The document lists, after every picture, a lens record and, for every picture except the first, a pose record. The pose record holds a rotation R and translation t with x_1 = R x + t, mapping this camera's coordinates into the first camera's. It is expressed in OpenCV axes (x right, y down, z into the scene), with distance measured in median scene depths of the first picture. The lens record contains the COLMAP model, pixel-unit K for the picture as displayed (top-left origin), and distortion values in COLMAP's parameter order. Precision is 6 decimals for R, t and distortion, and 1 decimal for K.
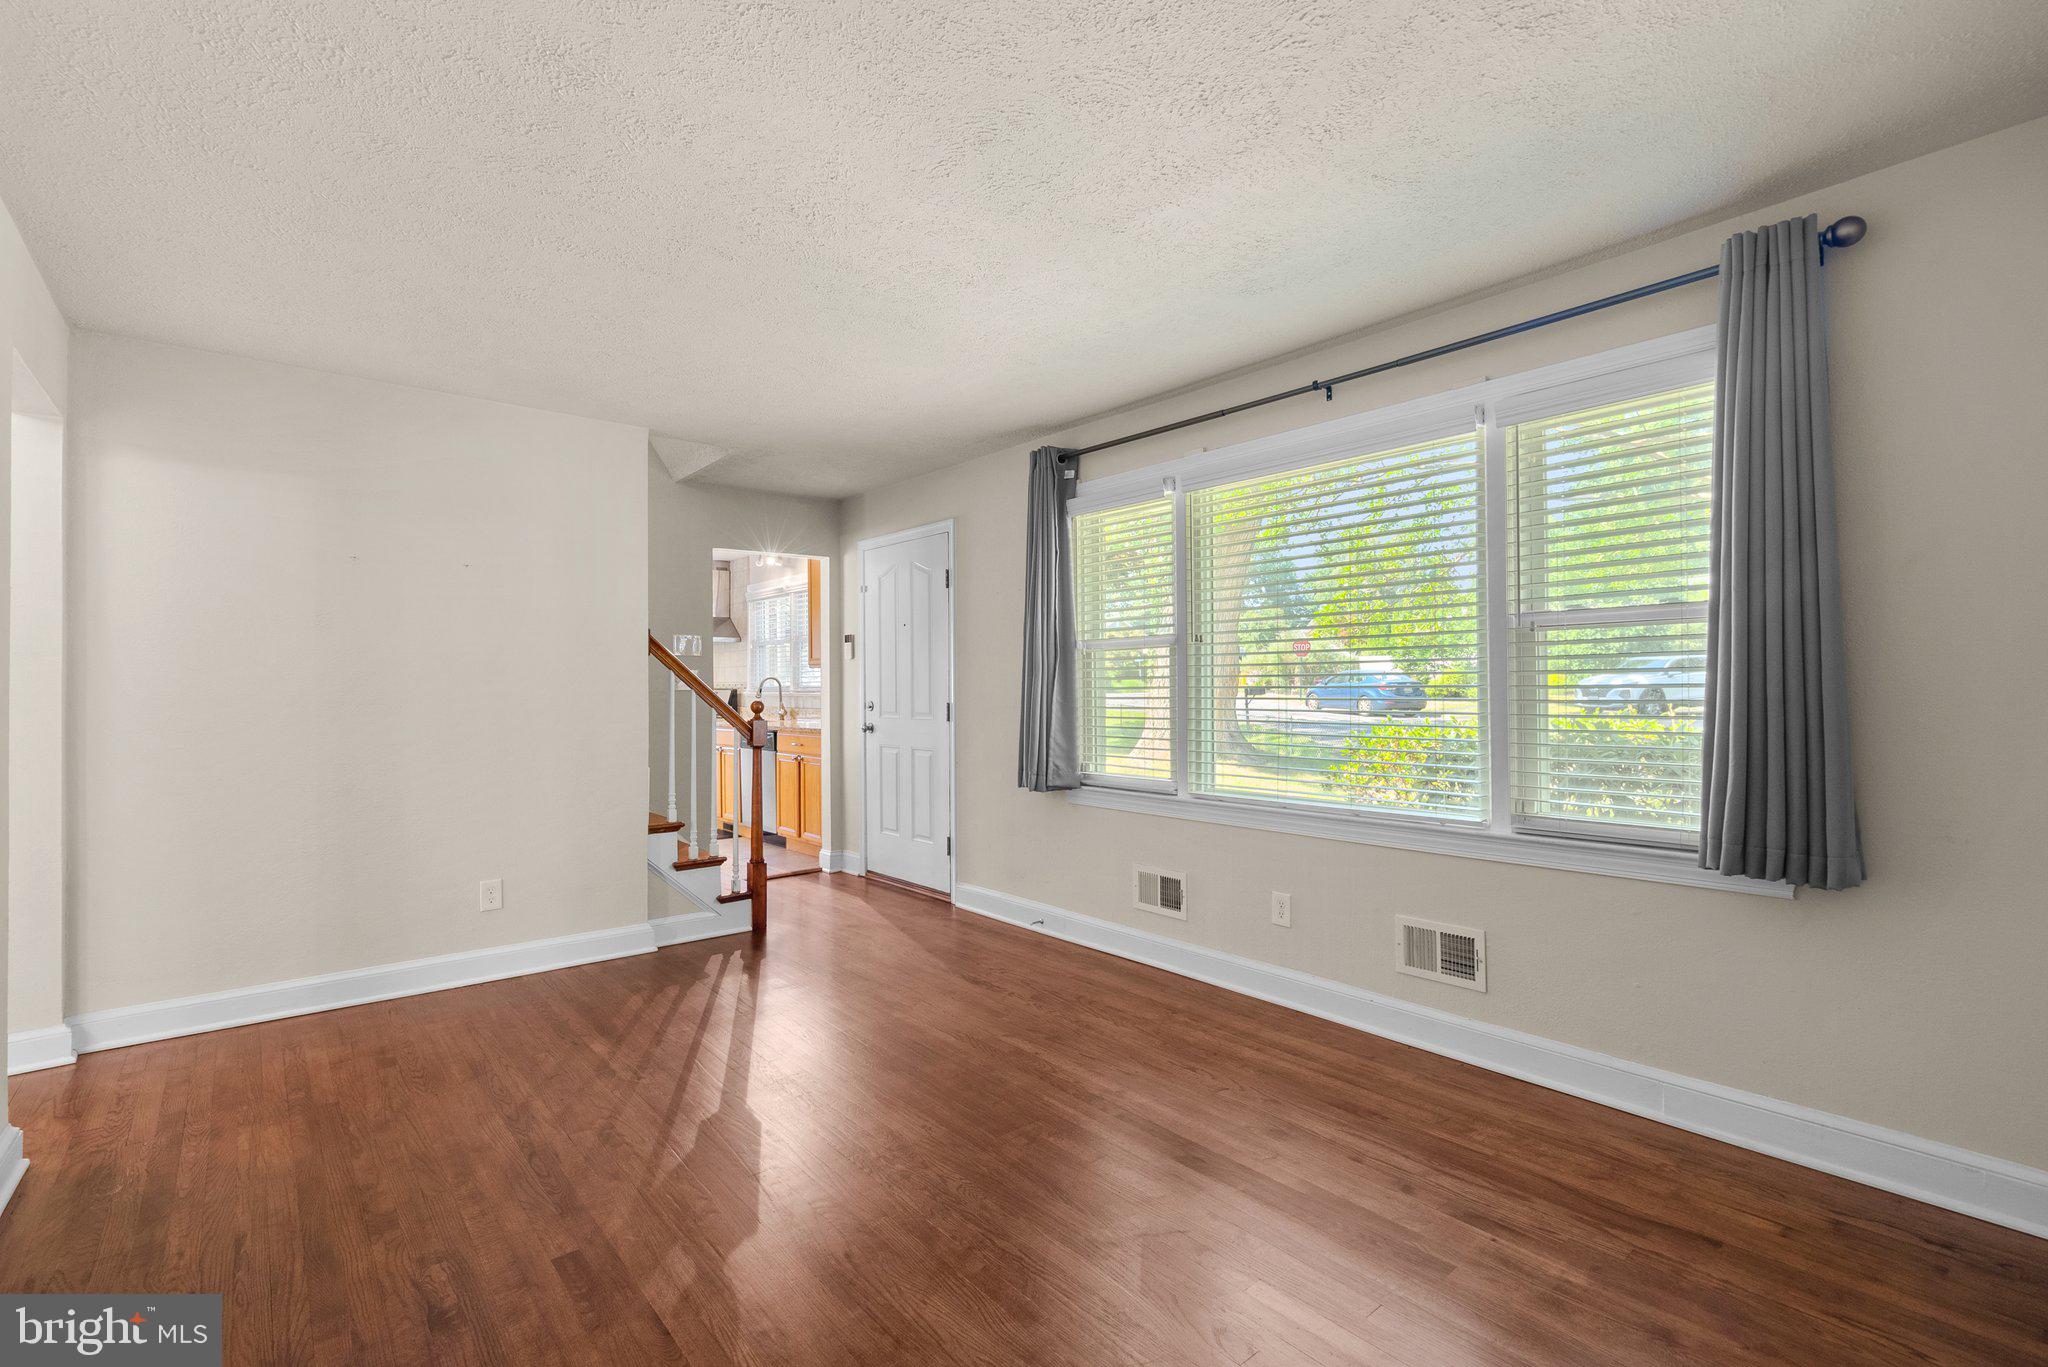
lens RADIAL K [[929.3, 0, 1019.3], [0, 929.3, 677.4], [0, 0, 1]] dist [0.000527, -0.000179]
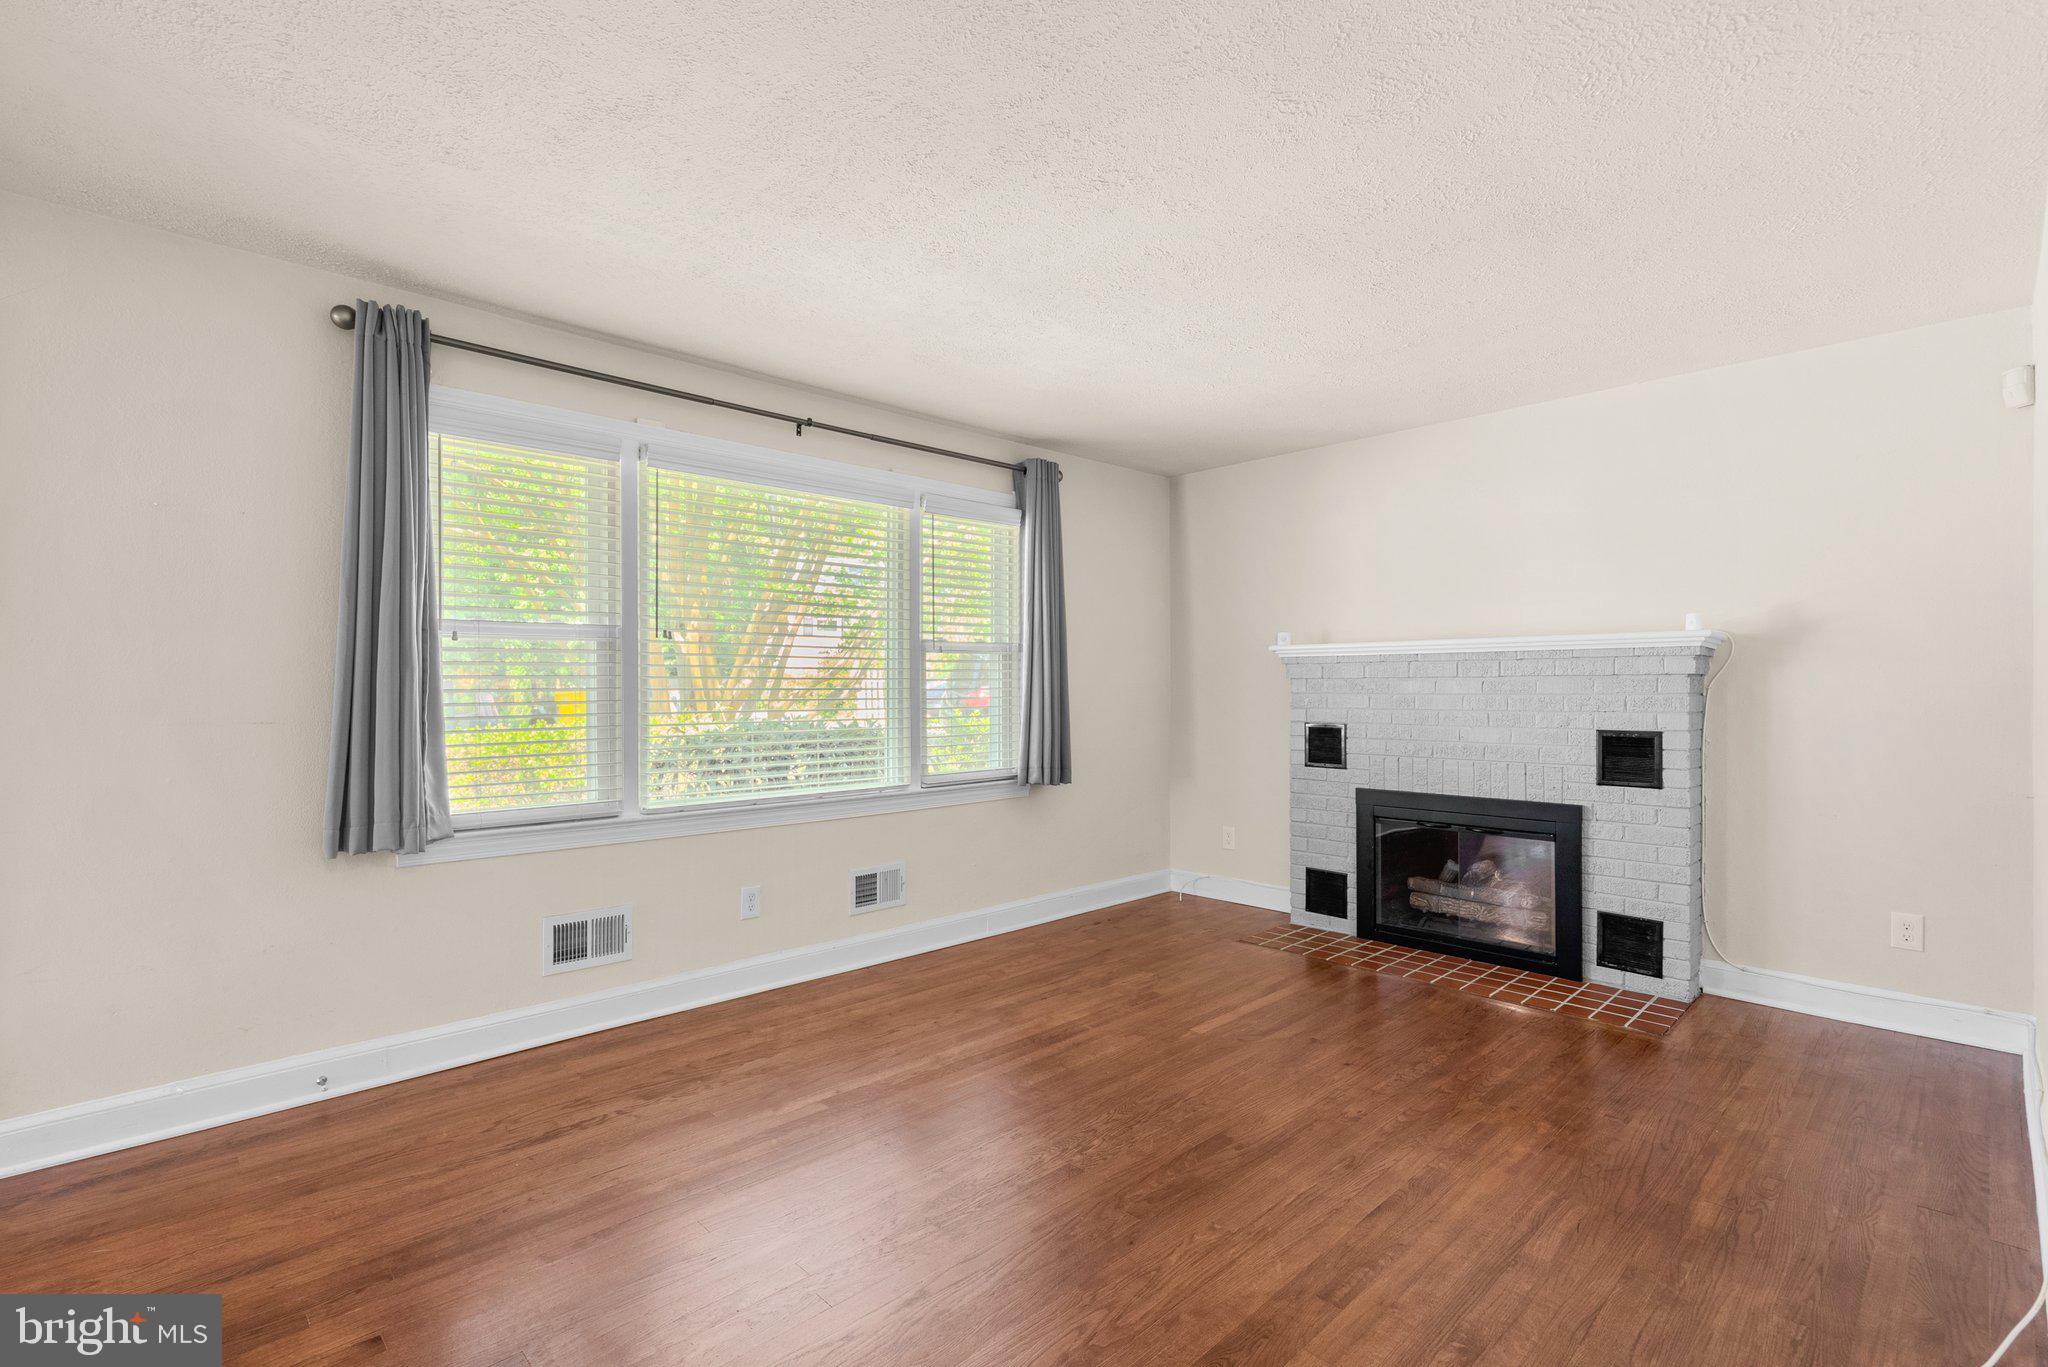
lens RADIAL K [[938.6, 0, 1016.8], [0, 938.6, 695.8], [0, 0, 1]] dist [-0.004280, -0.000328]
pose [[-0.065927, -0.000139, 0.997824, -0.866008], [-0.005896, 0.999983, -0.000250, 0.017677], [-0.997807, -0.005900, -0.065927, 0.851110]]
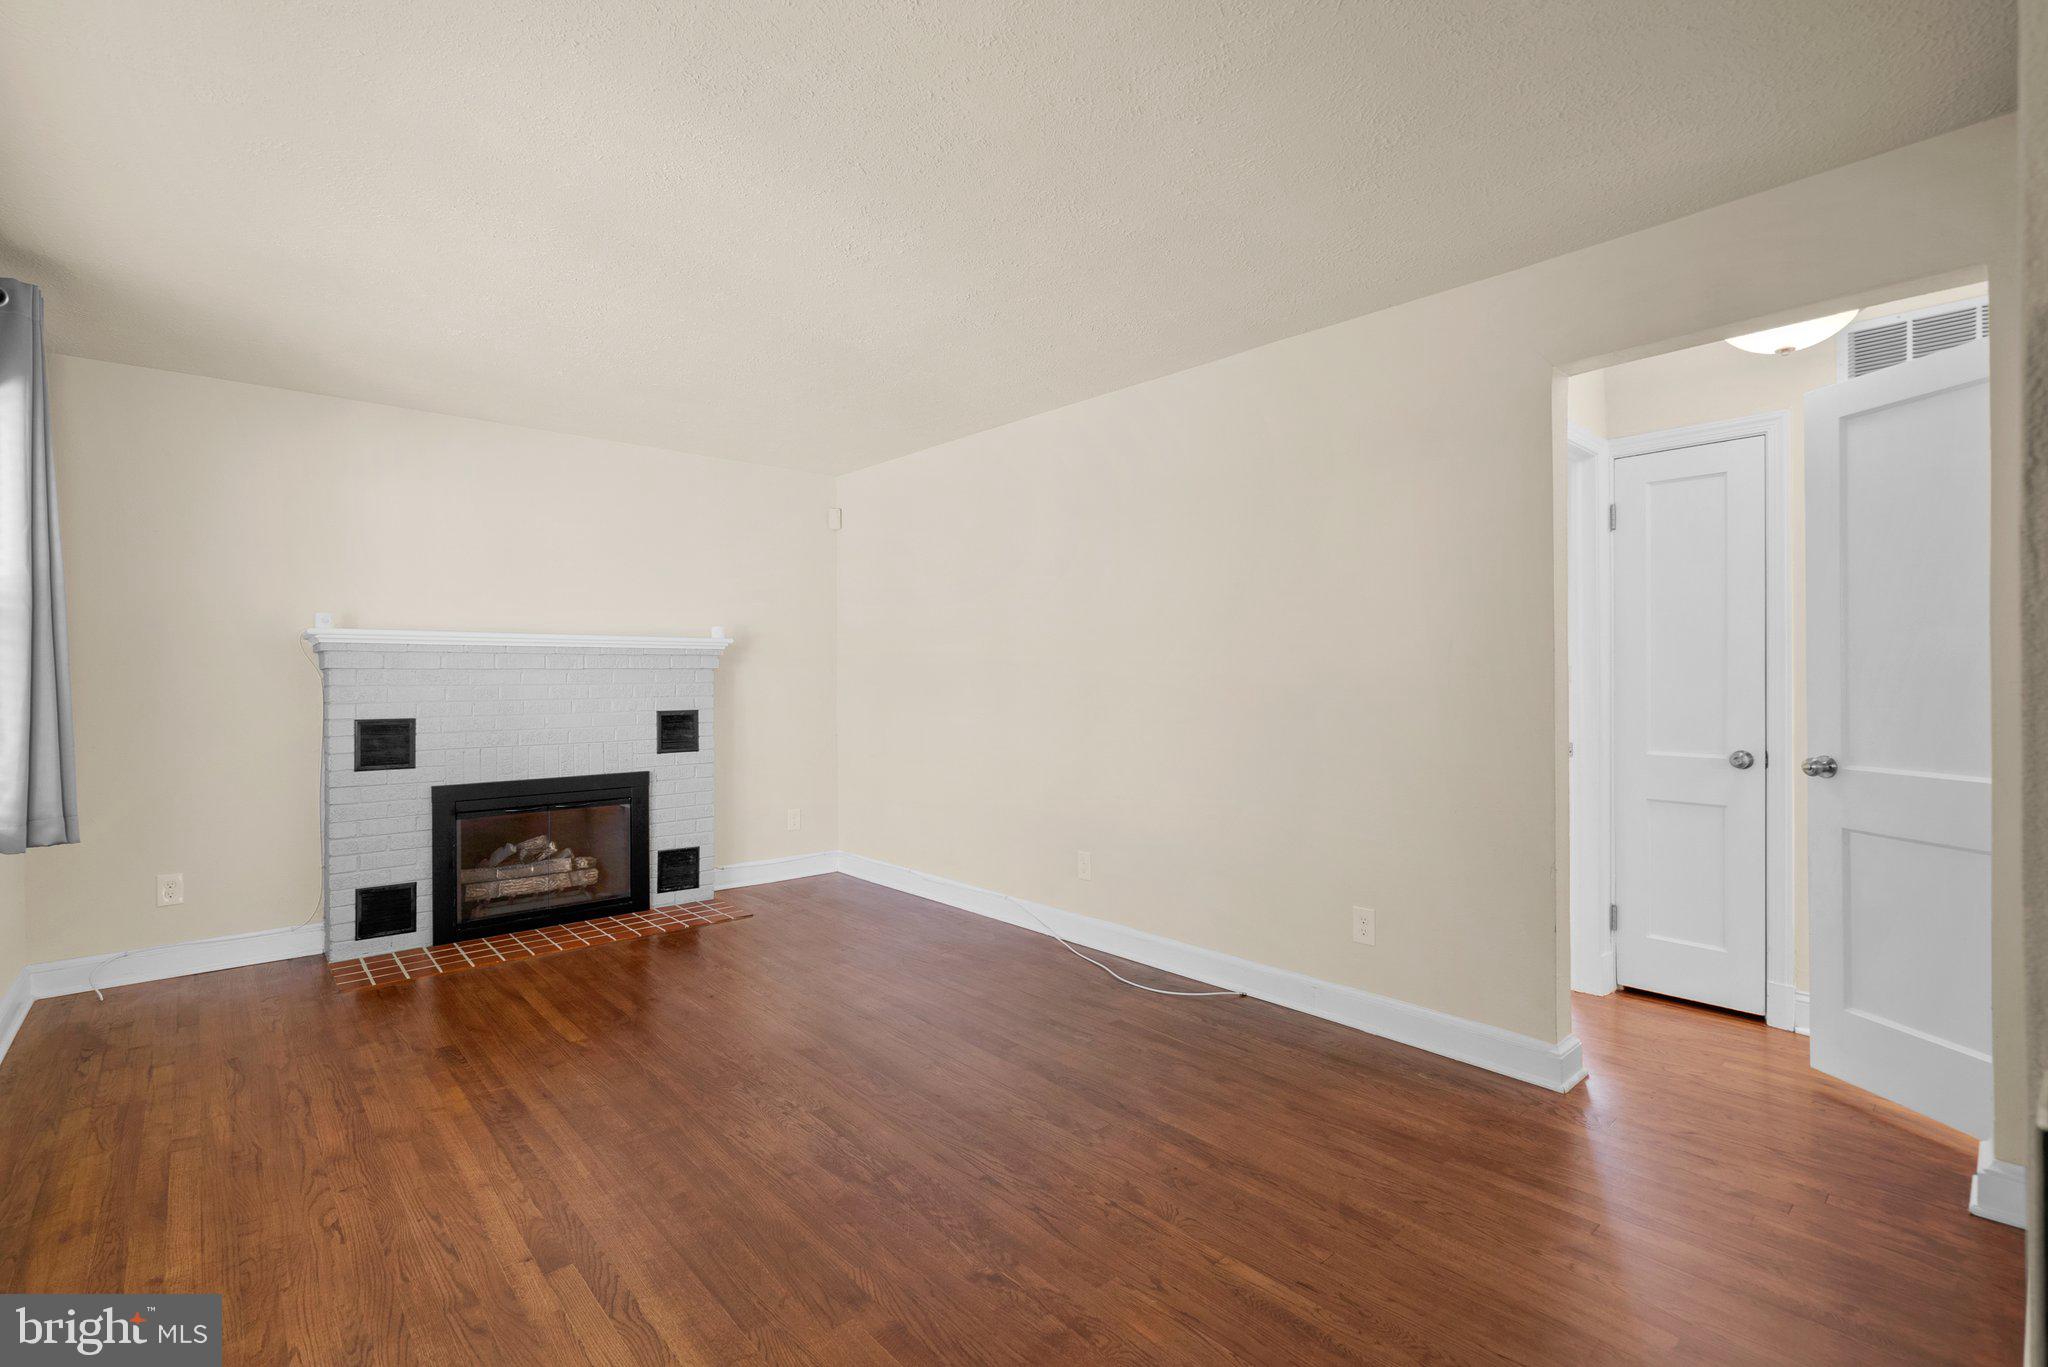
lens RADIAL K [[929.3, 0, 1019.3], [0, 929.3, 677.4], [0, 0, 1]] dist [0.000527, -0.000179]
pose [[-0.999538, 0.011353, -0.028208, -0.288884], [0.011531, 0.999915, -0.006159, 0.017052], [0.028135, -0.006481, -0.999583, 1.572680]]
